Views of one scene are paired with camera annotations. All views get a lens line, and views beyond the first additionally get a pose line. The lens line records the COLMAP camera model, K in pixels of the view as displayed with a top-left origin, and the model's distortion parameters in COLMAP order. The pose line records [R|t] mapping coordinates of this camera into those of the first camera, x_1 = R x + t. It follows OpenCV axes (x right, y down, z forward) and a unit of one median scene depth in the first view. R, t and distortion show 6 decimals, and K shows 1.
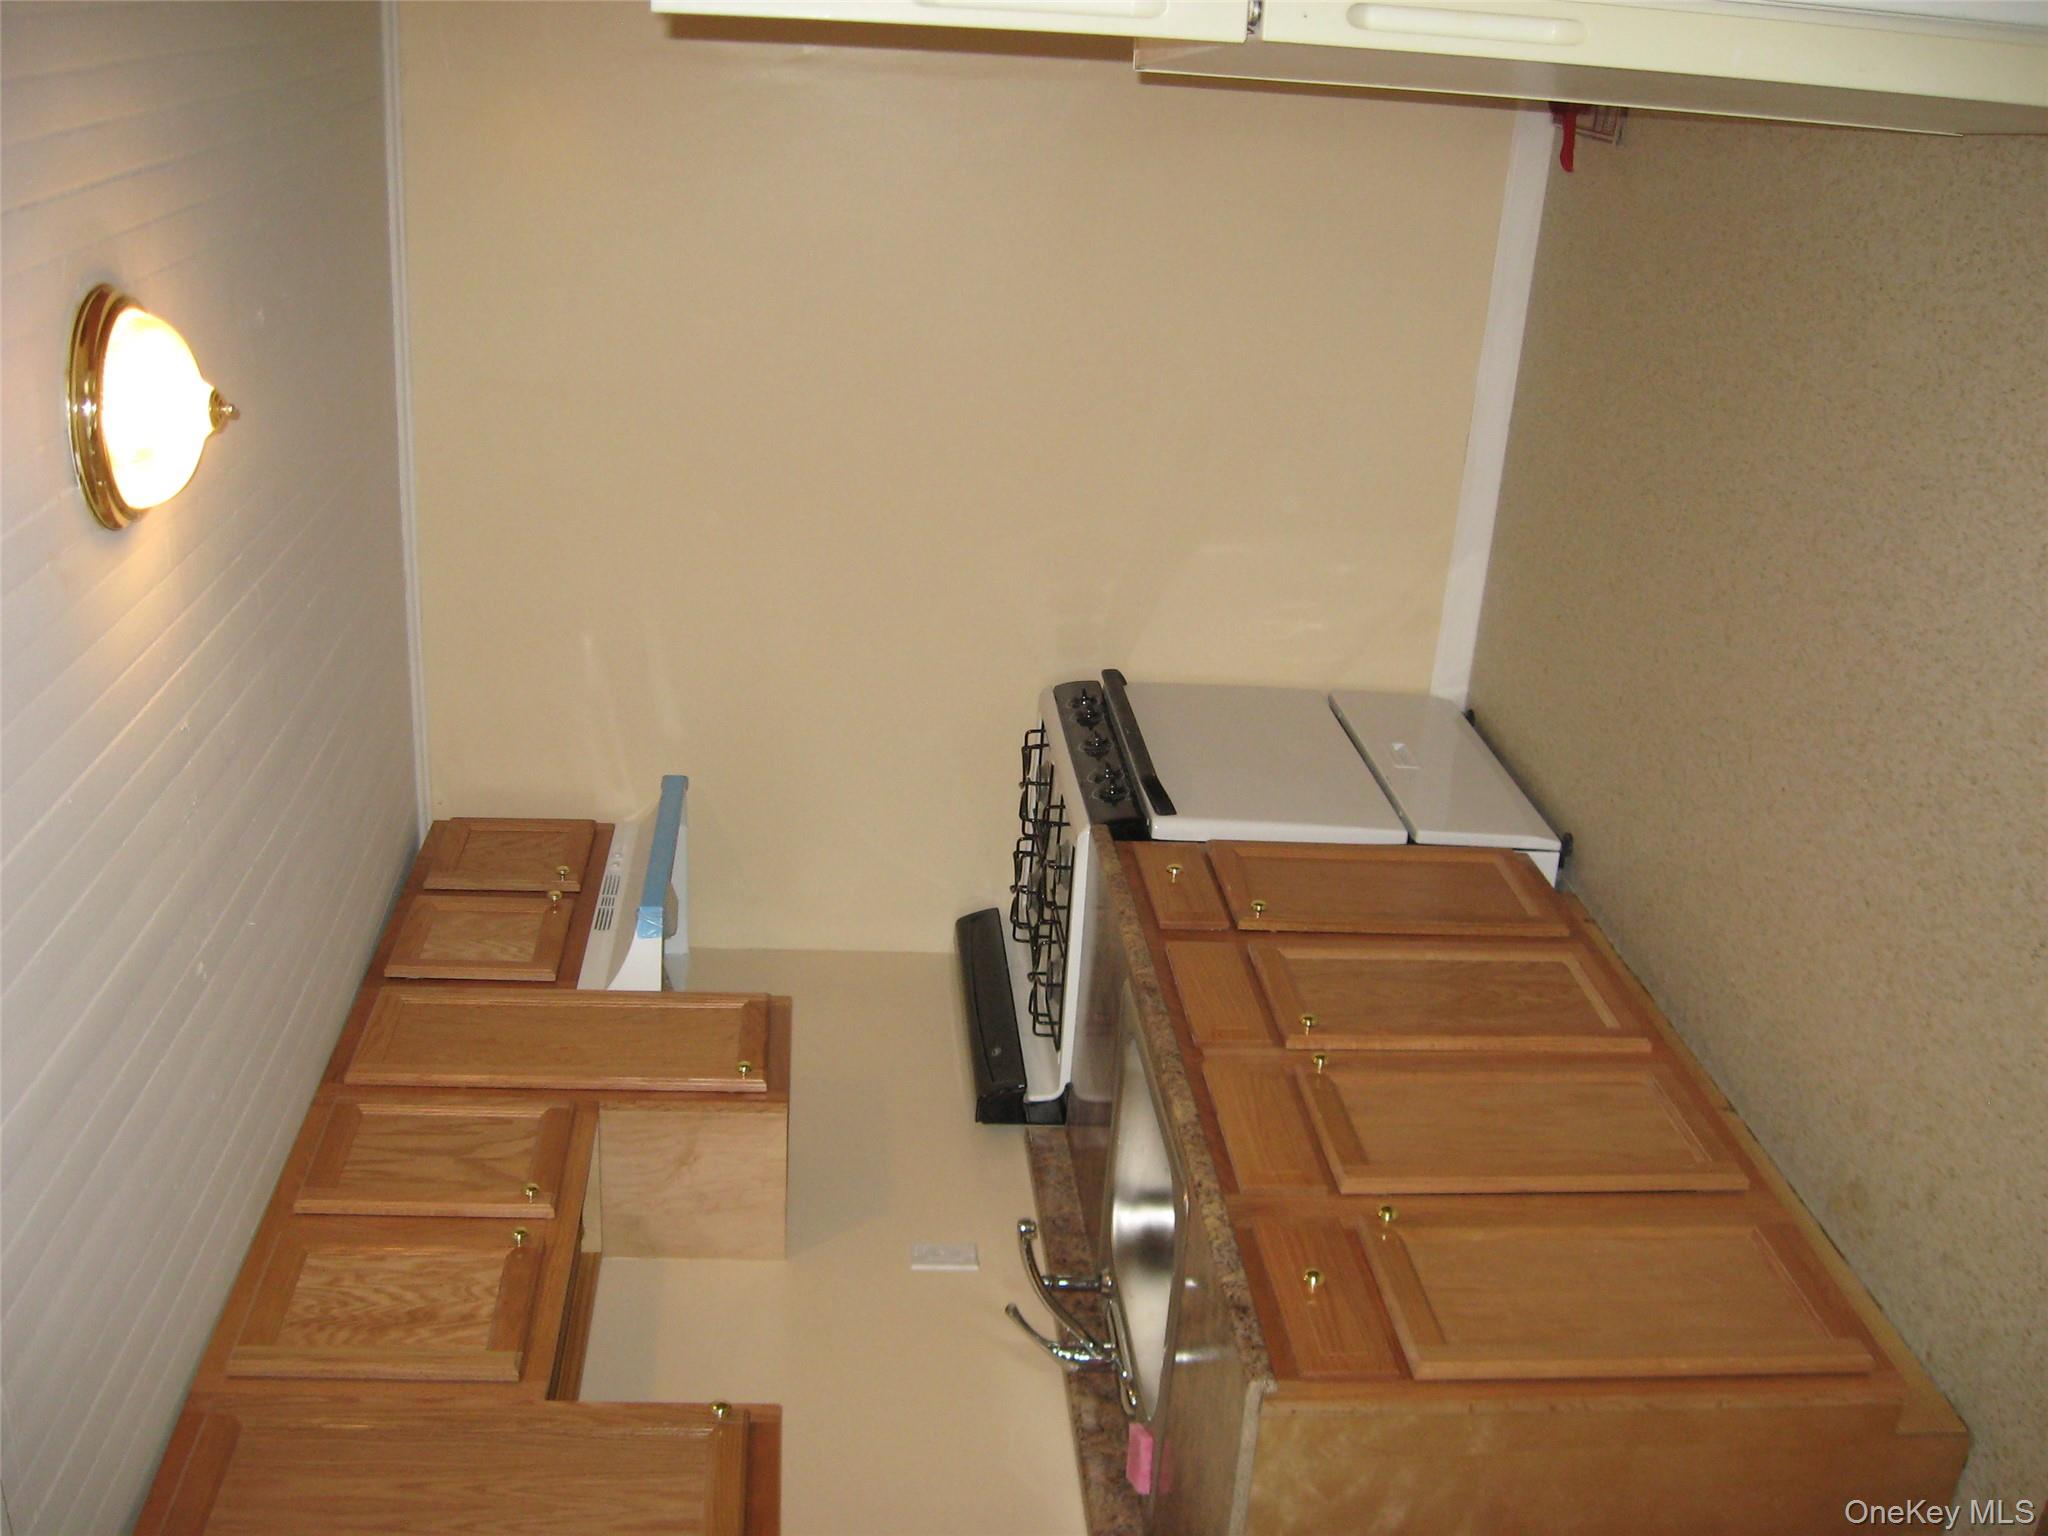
lens RADIAL K [[2135.5, 0, 1004.0], [0, 2135.5, 765.4], [0, 0, 1]] dist [-0.110502, -0.018677]
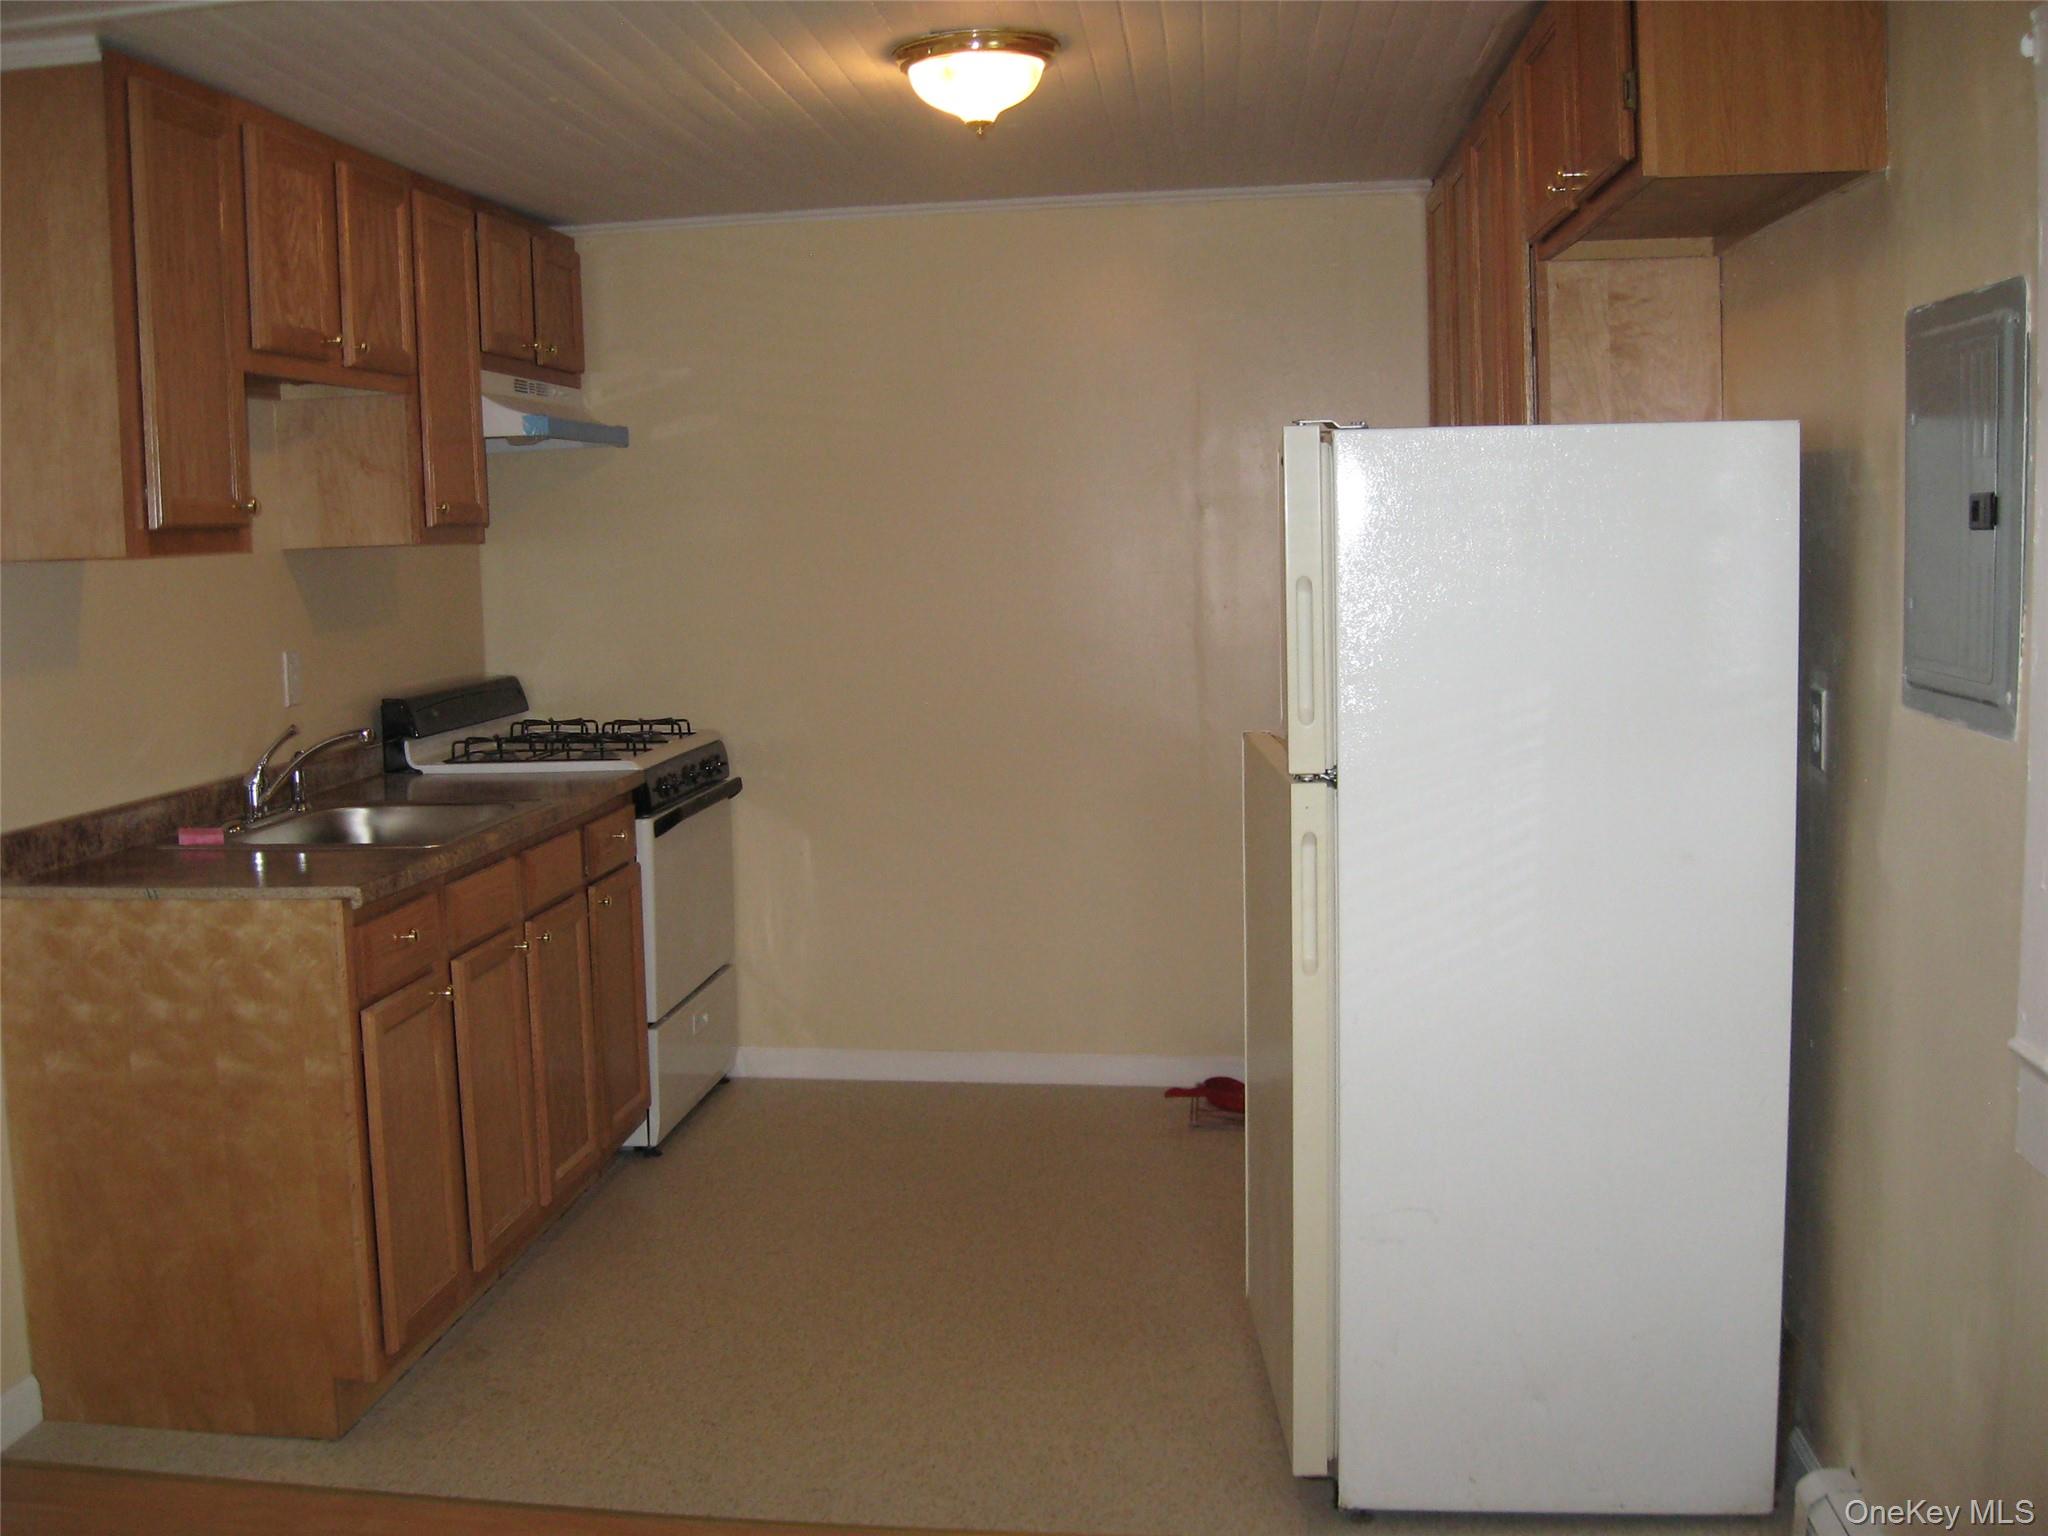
lens RADIAL K [[2135.5, 0, 1004.0], [0, 2135.5, 765.4], [0, 0, 1]] dist [-0.110502, -0.018677]
pose [[0.075758, 0.996706, 0.028929, 0.017518], [-0.964118, 0.080623, -0.252935, 0.142998], [-0.254435, -0.008729, 0.967051, -0.278790]]
